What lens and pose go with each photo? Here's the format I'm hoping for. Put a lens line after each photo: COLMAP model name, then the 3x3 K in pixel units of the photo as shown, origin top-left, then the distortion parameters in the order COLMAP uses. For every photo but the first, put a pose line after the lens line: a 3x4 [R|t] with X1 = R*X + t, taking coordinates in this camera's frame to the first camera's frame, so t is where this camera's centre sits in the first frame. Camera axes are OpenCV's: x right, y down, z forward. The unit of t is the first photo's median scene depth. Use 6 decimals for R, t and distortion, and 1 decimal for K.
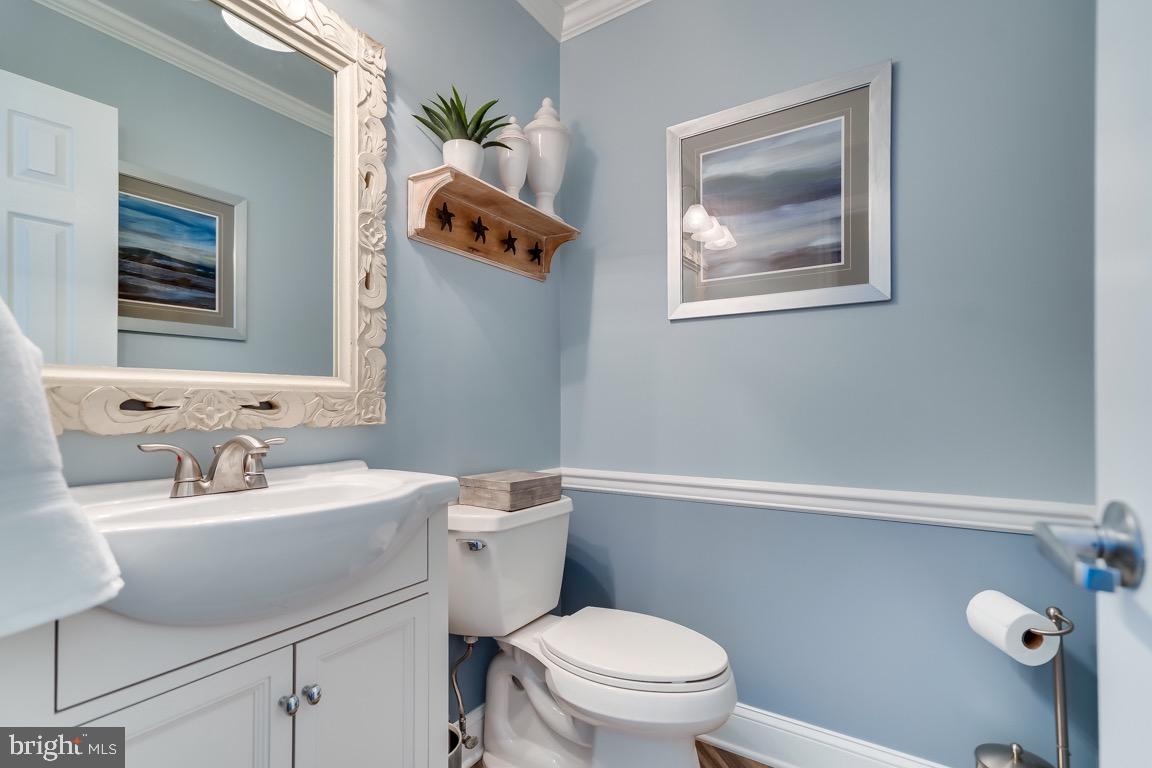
lens RADIAL K [[533.1, 0, 578.3], [0, 533.1, 390.0], [0, 0, 1]] dist [0.010372, 0.005257]
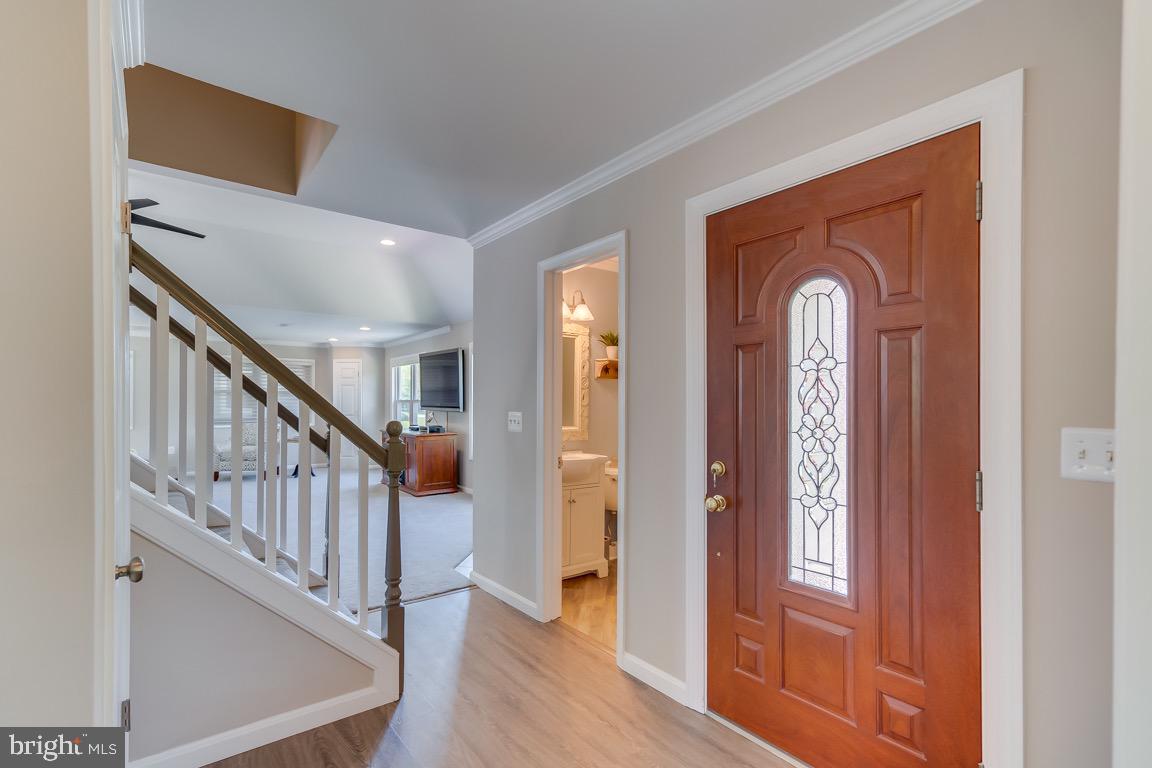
lens RADIAL K [[533.1, 0, 577.9], [0, 533.1, 390.6], [0, 0, 1]] dist [0.010372, 0.005257]
pose [[0.941346, 0.009103, -0.337320, 0.687214], [-0.008616, 0.999959, 0.002941, -0.250167], [0.337333, 0.000138, 0.941385, -2.116968]]
